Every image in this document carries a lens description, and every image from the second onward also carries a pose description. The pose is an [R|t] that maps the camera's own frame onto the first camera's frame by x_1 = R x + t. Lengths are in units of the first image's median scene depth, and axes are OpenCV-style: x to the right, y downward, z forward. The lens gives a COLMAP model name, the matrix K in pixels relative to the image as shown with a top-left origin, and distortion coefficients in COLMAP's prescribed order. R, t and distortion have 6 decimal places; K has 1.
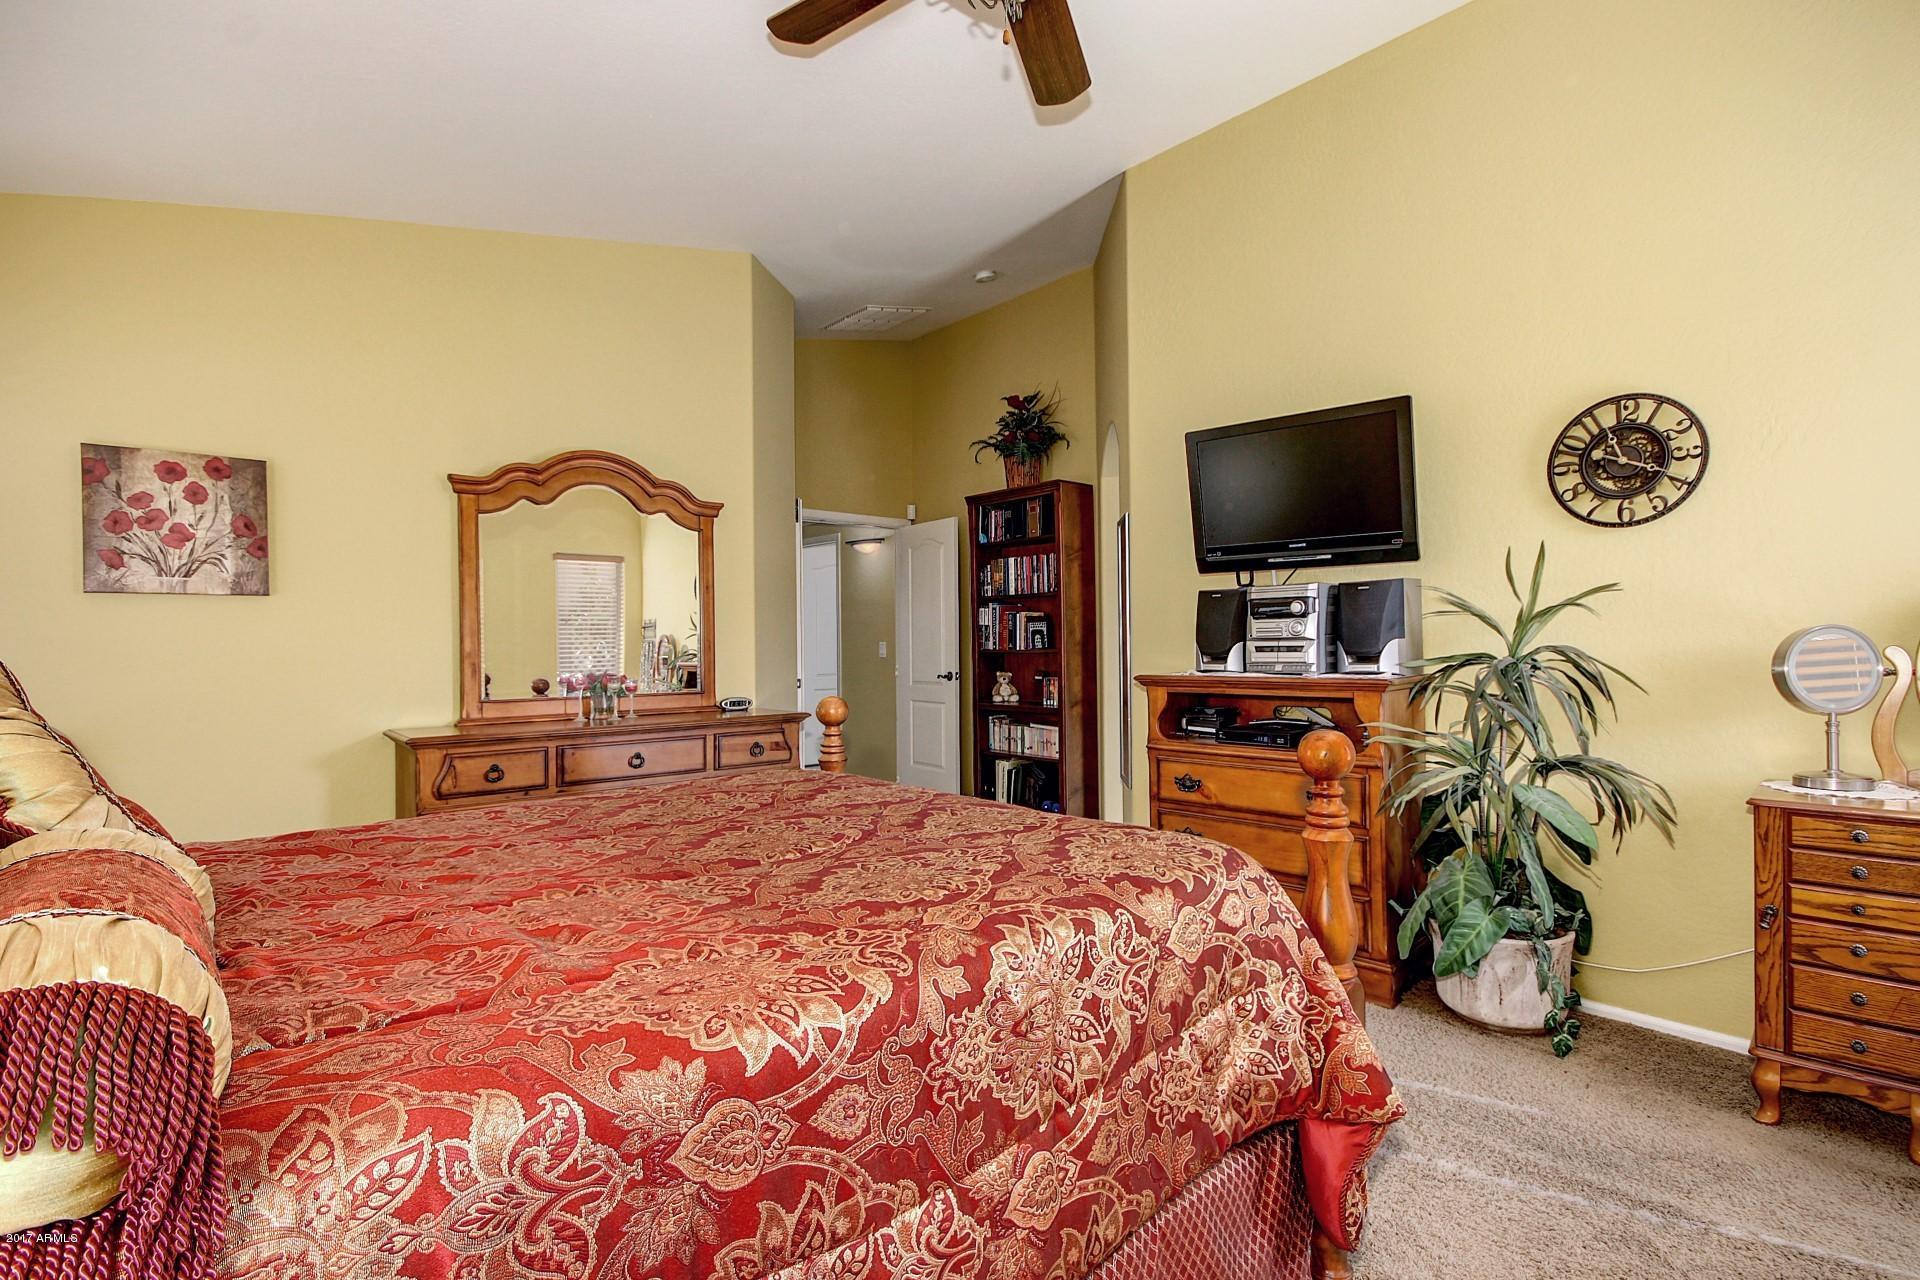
lens RADIAL K [[895.0, 0, 956.2], [0, 895.0, 644.3], [0, 0, 1]] dist [0.002935, -0.005217]
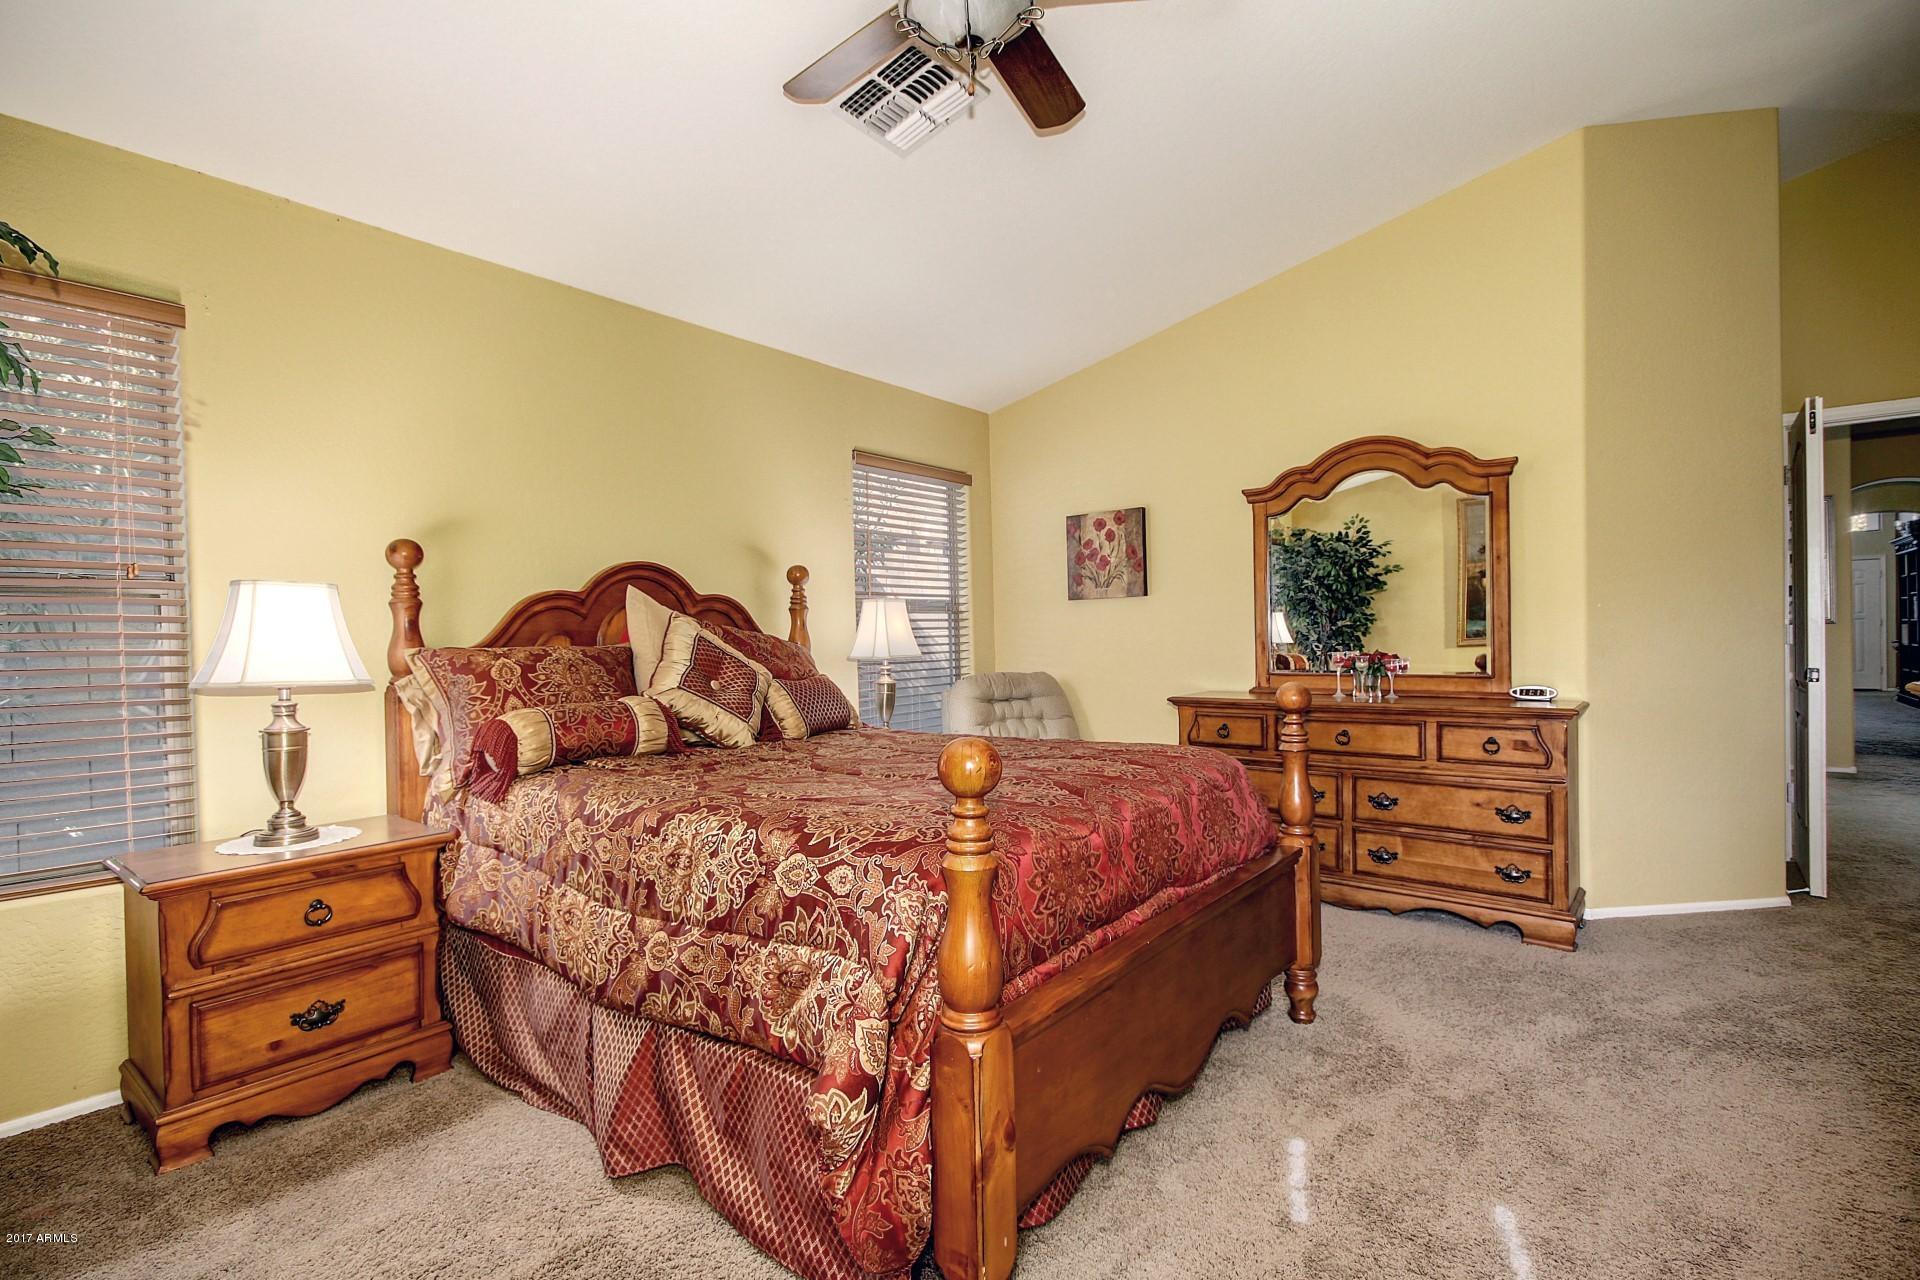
lens RADIAL K [[895.0, 0, 964.0], [0, 895.0, 643.6], [0, 0, 1]] dist [0.002935, -0.005217]
pose [[0.160195, 0.014388, -0.986980, 0.676074], [0.020840, 0.999622, 0.017955, -0.007950], [0.986865, -0.023445, 0.159835, 0.458939]]
